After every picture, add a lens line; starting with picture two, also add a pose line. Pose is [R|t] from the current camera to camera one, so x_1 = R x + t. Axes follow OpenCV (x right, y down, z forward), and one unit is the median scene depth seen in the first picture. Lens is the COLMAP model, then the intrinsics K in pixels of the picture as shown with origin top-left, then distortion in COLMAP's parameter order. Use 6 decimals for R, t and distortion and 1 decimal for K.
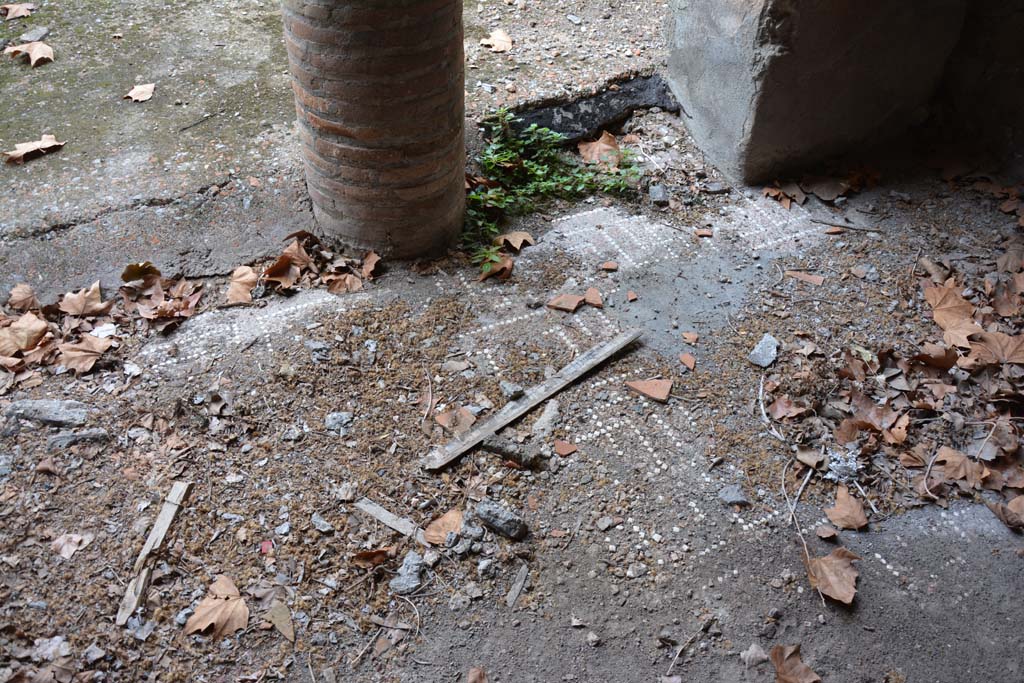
lens RADIAL K [[808.5, 0, 513.6], [0, 808.5, 344.0], [0, 0, 1]] dist [-0.156474, 0.111118]
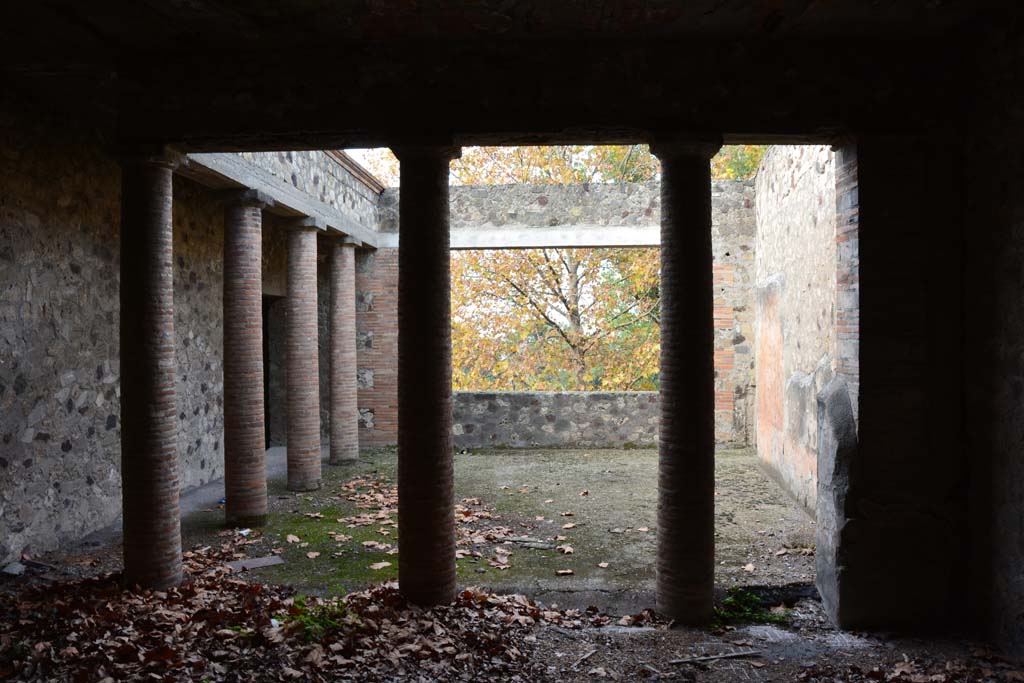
lens RADIAL K [[808.5, 0, 514.5], [0, 808.5, 343.5], [0, 0, 1]] dist [-0.156474, 0.111118]
pose [[0.874803, -0.029011, -0.483610, 0.678359], [-0.312260, 0.729446, -0.608607, 1.002537], [0.370424, 0.683423, 0.629062, -1.532970]]
